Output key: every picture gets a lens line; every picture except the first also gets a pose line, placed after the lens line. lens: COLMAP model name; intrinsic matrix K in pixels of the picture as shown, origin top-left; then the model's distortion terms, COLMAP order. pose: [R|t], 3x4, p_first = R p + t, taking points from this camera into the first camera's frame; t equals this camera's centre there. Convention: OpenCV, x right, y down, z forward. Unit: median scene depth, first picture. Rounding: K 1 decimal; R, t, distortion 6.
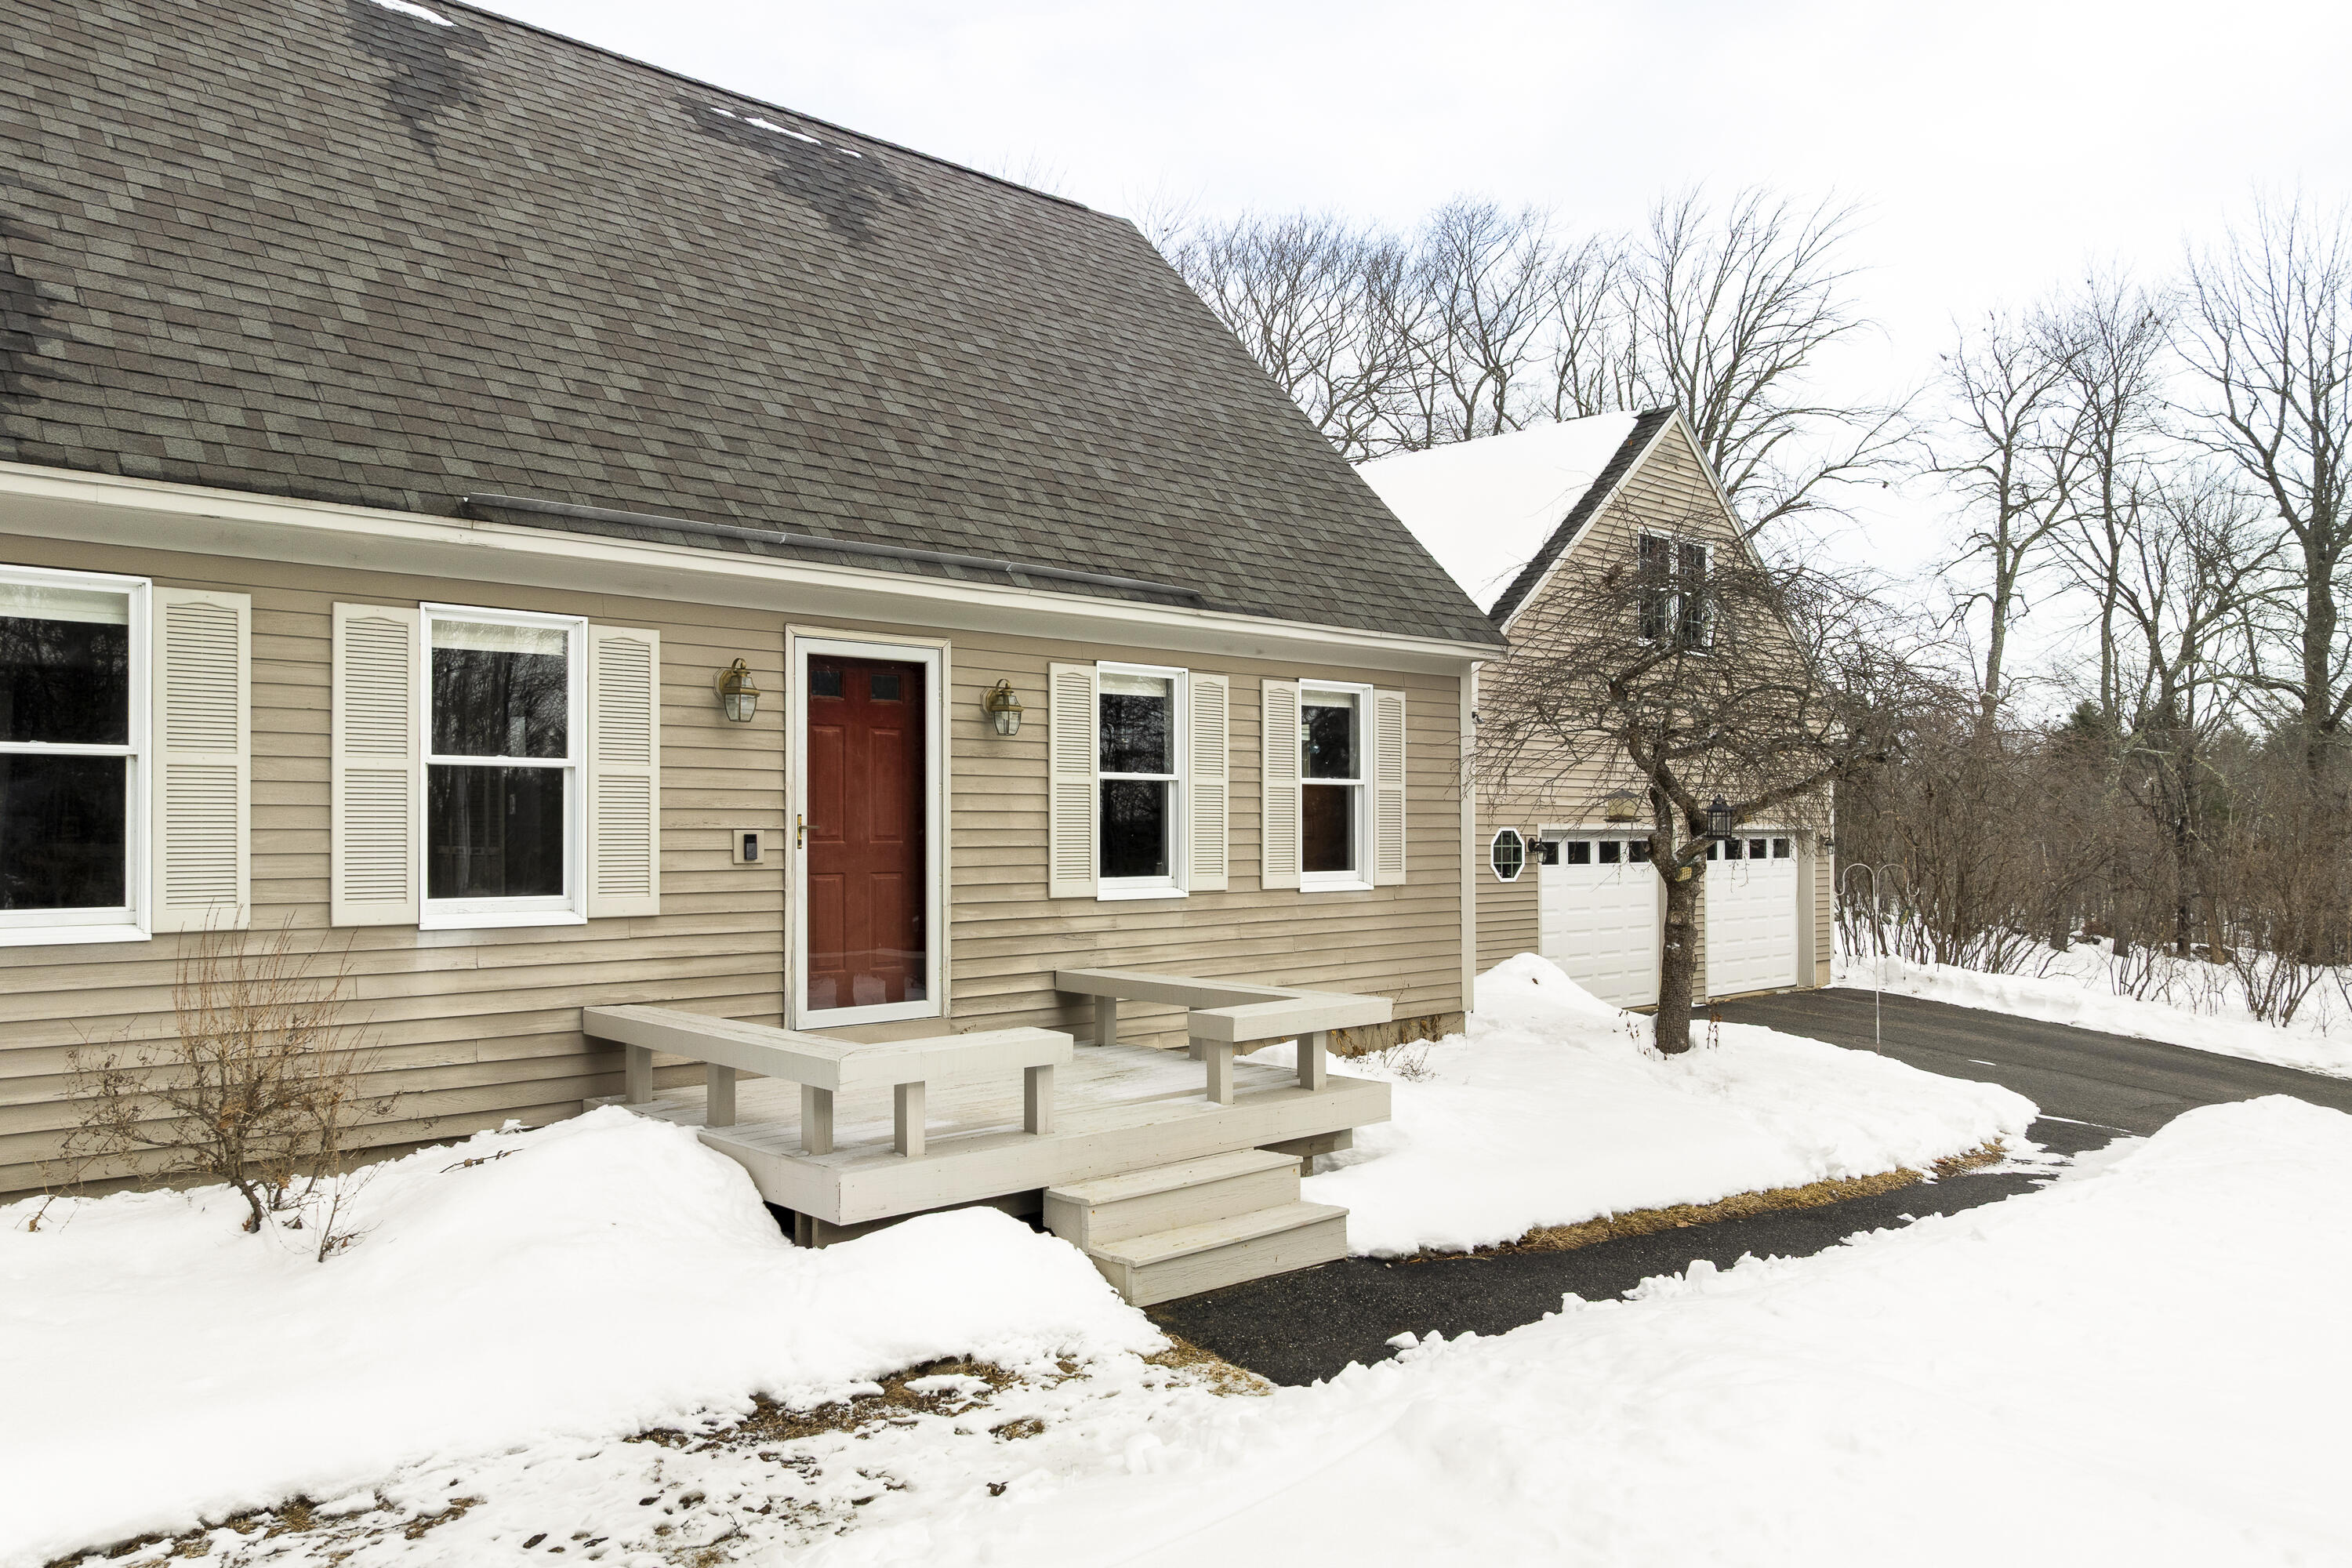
lens RADIAL K [[1691.5, 0, 1177.0], [0, 1691.5, 823.1], [0, 0, 1]] dist [-0.005174, -0.005508]
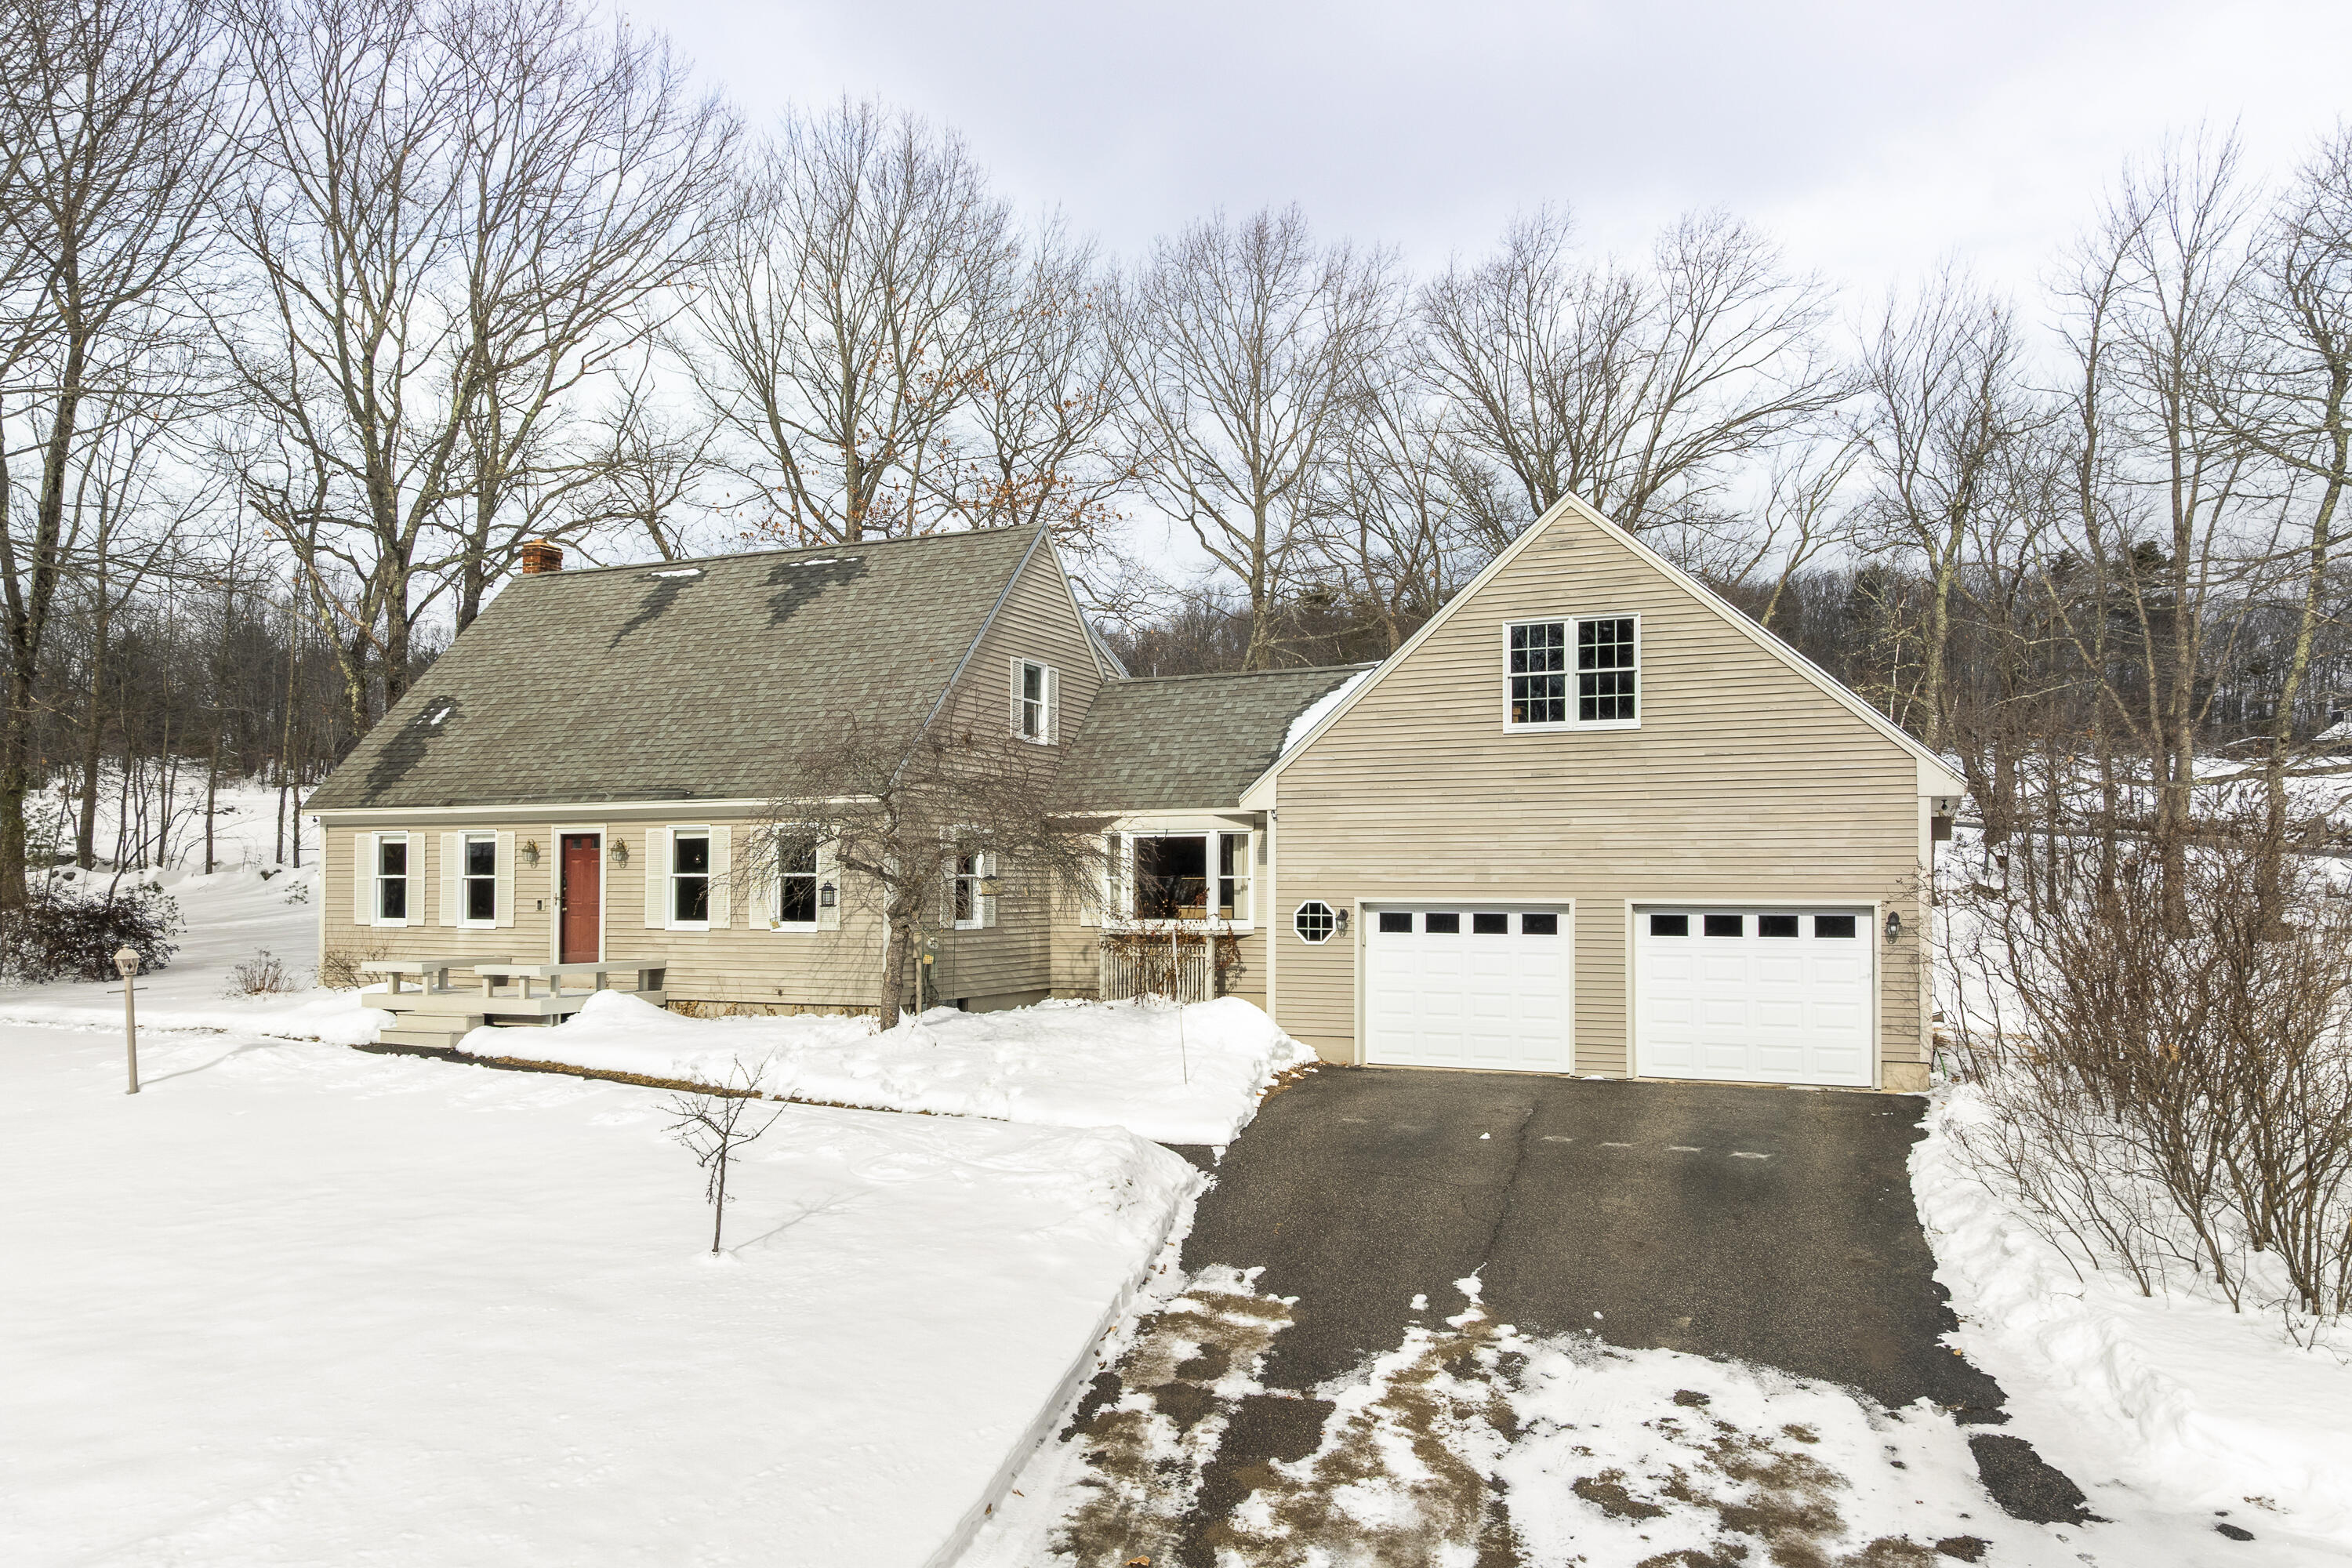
lens RADIAL K [[1691.5, 0, 1177.0], [0, 1691.5, 823.1], [0, 0, 1]] dist [-0.005174, -0.005508]
pose [[0.345443, -0.046115, -0.937306, 2.316947], [-0.001348, 0.998766, -0.049636, 0.014023], [0.938439, 0.018410, 0.344954, 0.855538]]
